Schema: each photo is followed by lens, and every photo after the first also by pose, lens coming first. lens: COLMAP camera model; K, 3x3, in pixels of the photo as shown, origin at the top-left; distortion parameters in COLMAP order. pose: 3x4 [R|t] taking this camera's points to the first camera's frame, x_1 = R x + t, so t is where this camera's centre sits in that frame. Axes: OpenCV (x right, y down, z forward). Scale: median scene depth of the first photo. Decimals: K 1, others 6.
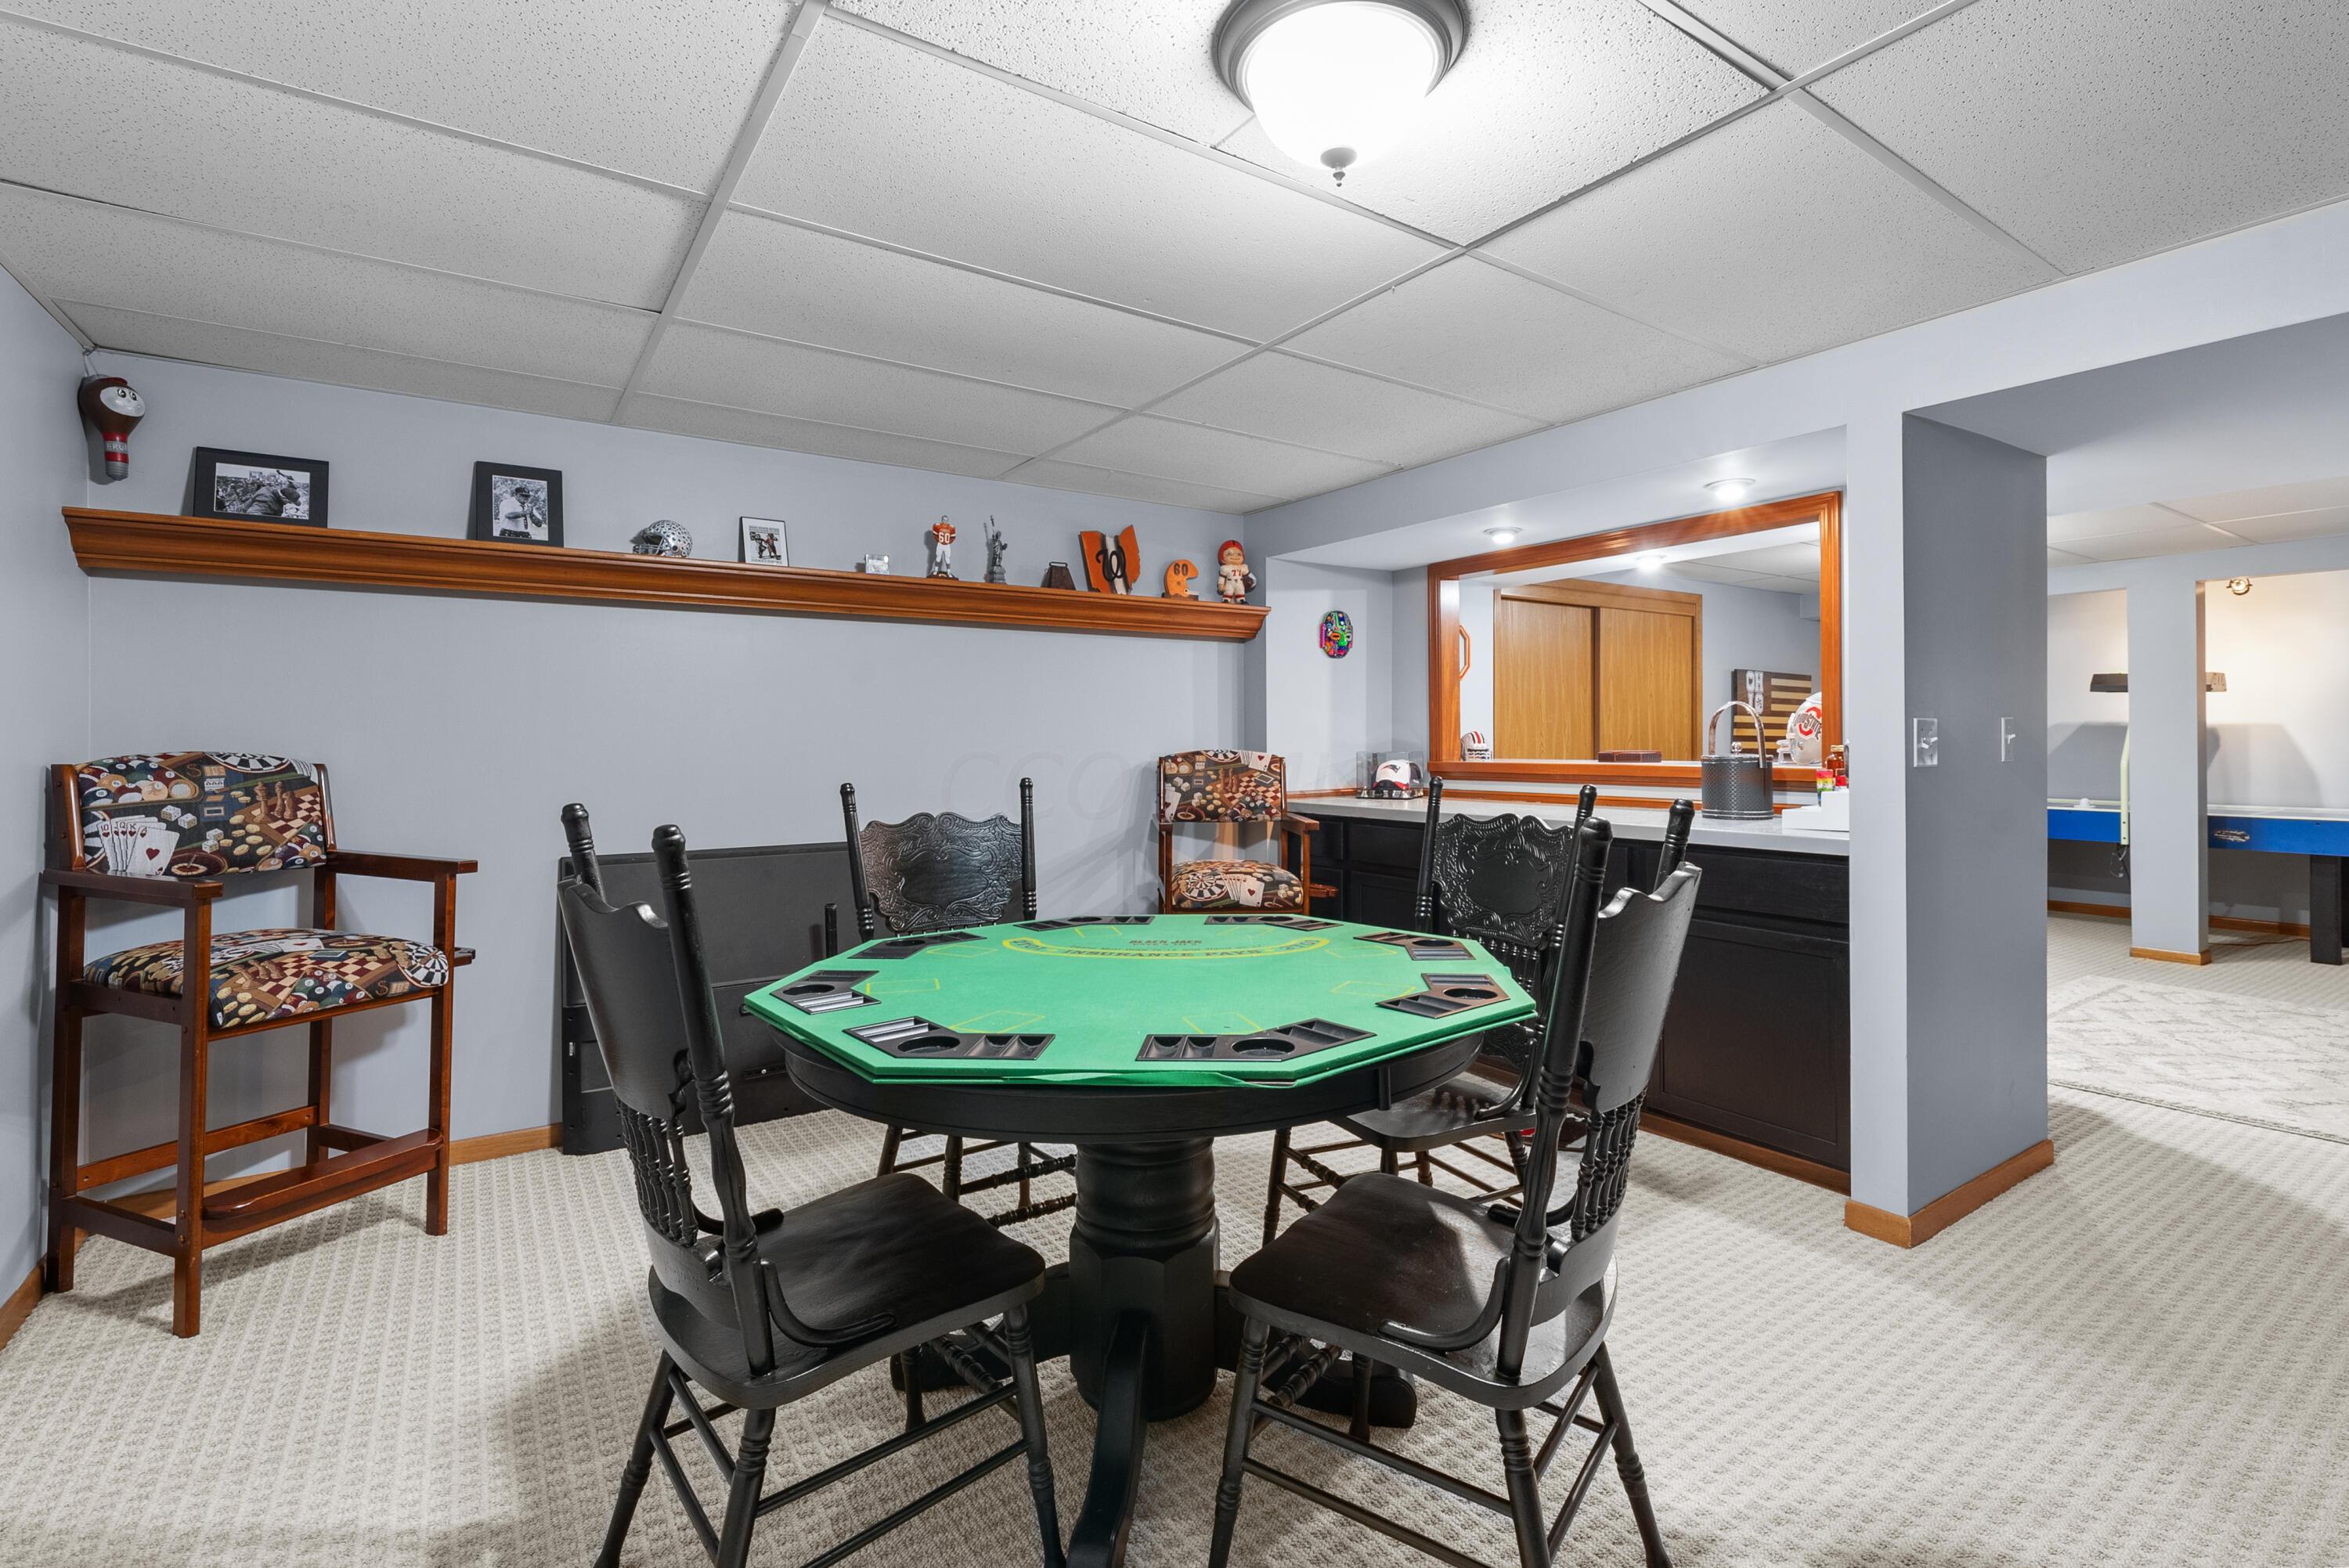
lens RADIAL K [[1069.7, 0, 1186.3], [0, 1069.7, 744.0], [0, 0, 1]] dist [0.004000, -0.001928]
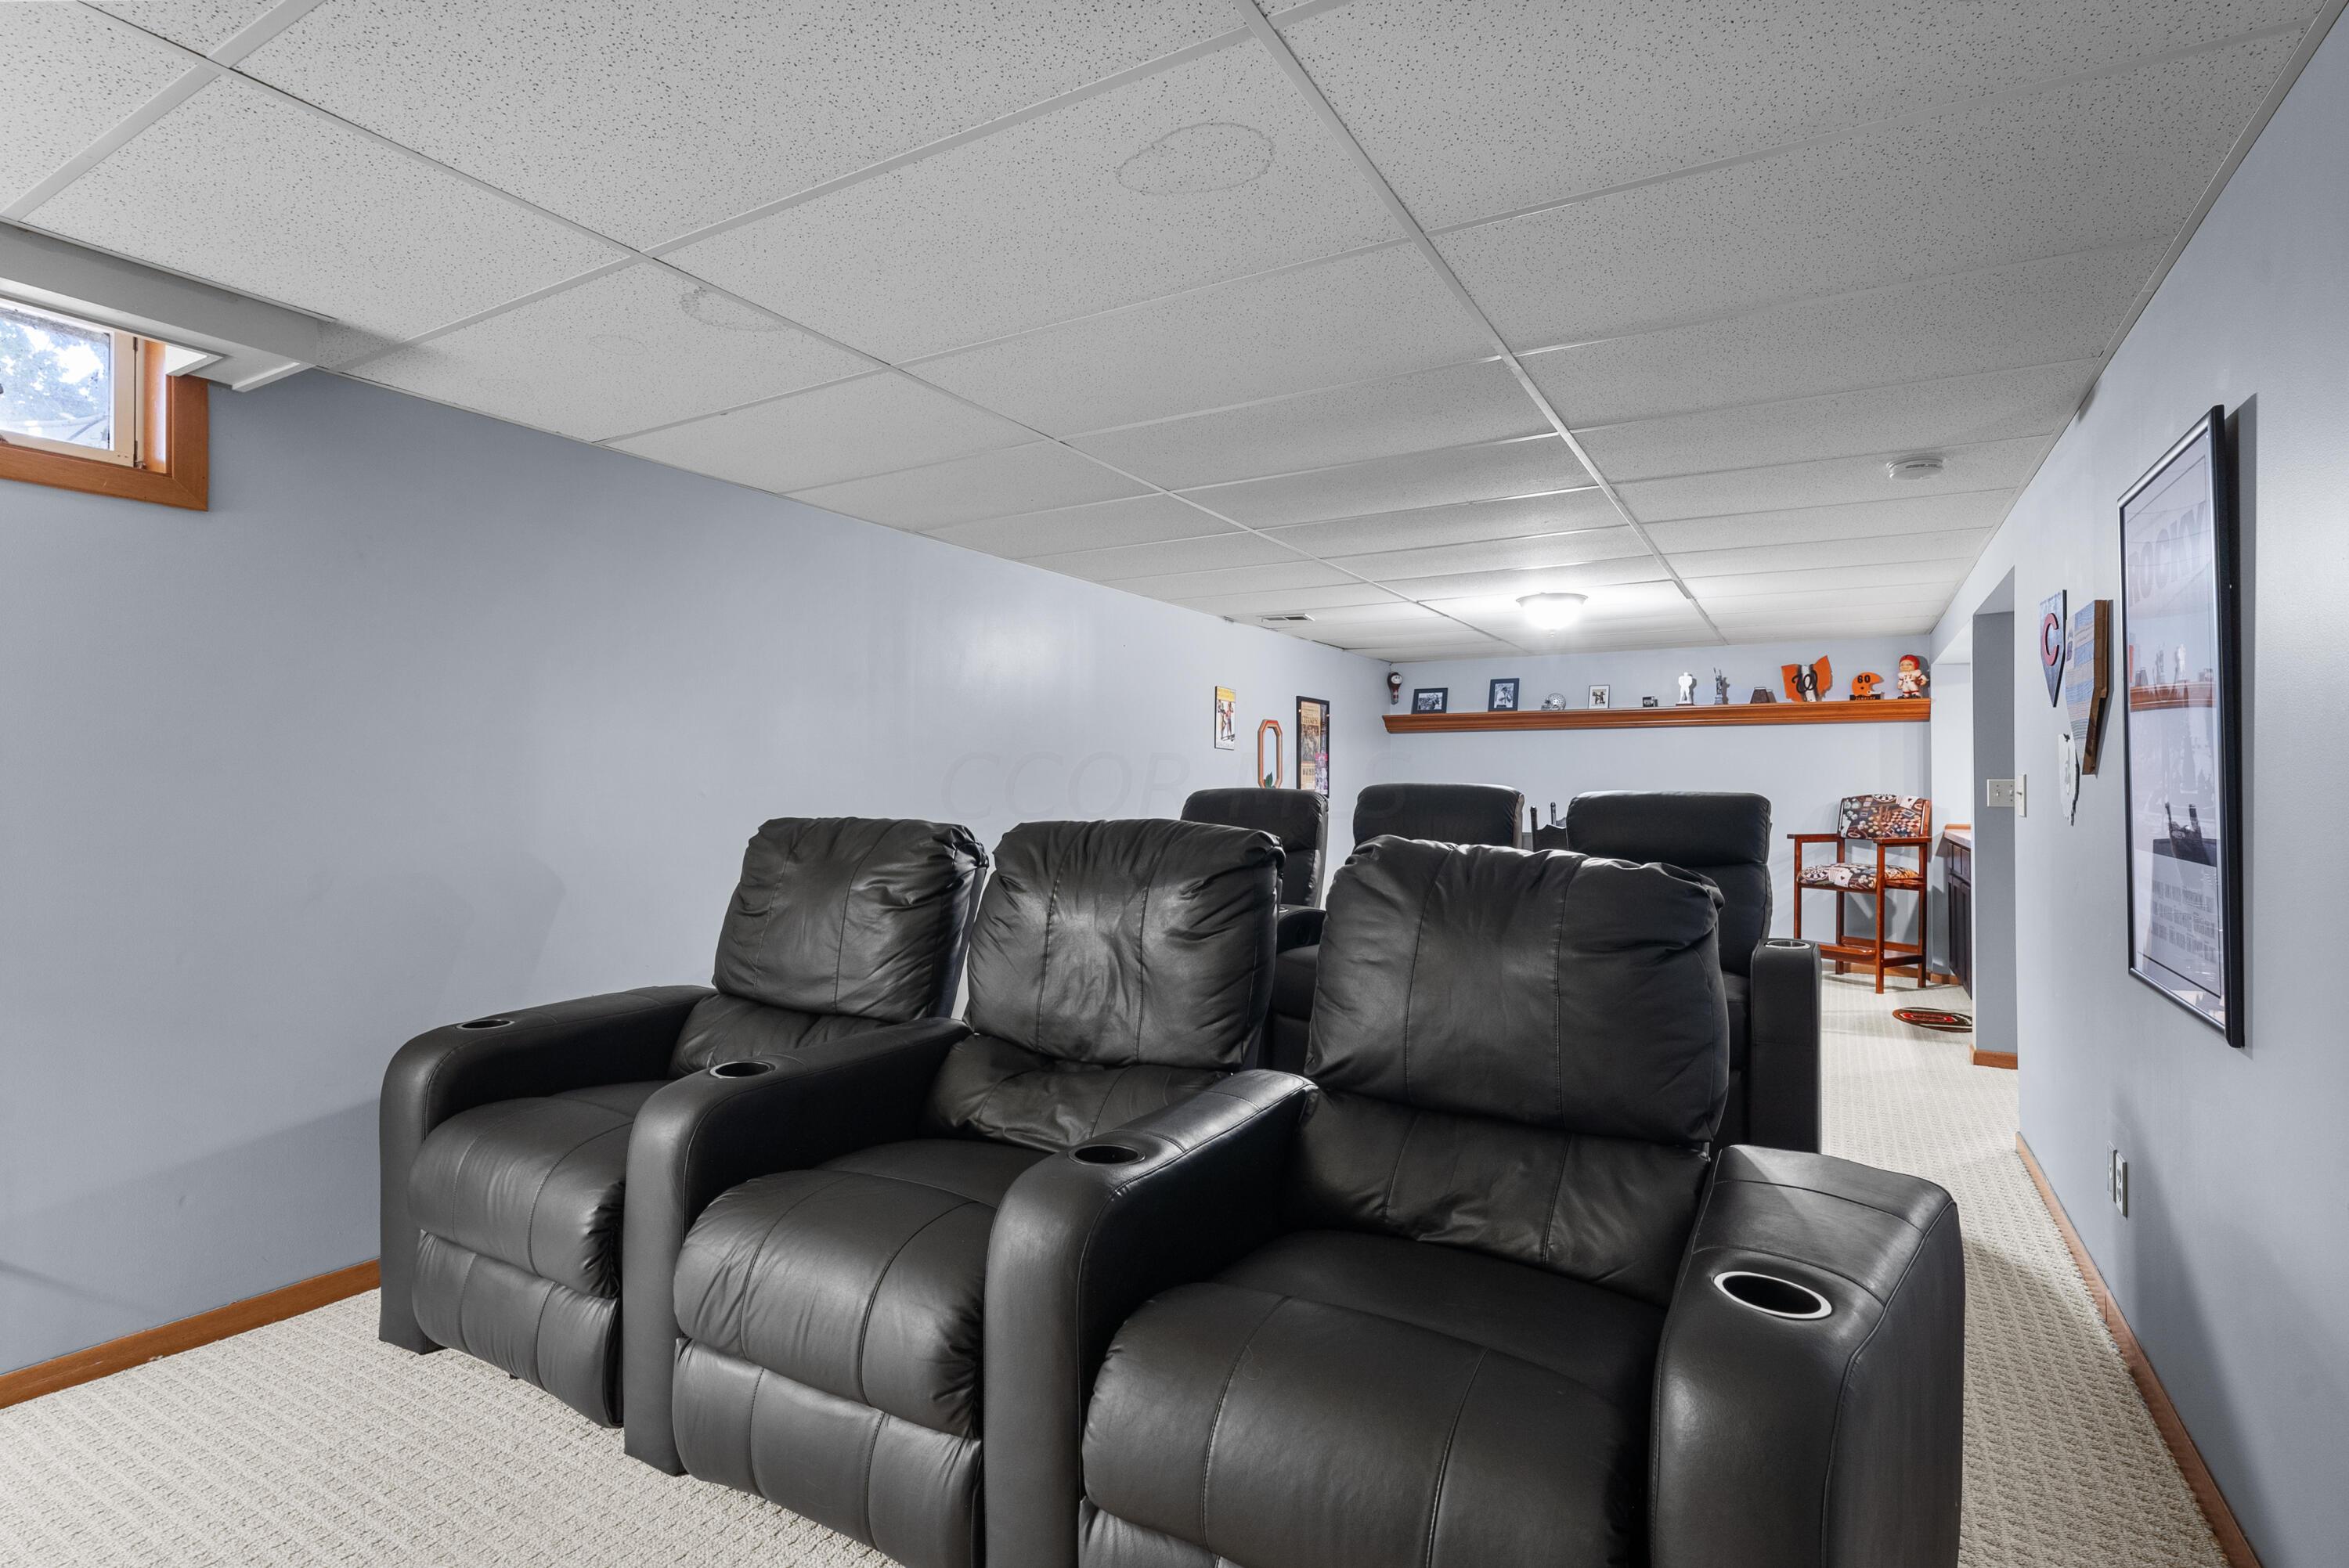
lens RADIAL K [[1132.6, 0, 1173.2], [0, 1132.6, 779.5], [0, 0, 1]] dist [-0.000217, -0.000023]
pose [[0.433257, 0.005317, -0.901255, 1.084515], [-0.004090, 0.999984, 0.003933, -0.018663], [0.901261, 0.001982, 0.433272, -0.654552]]
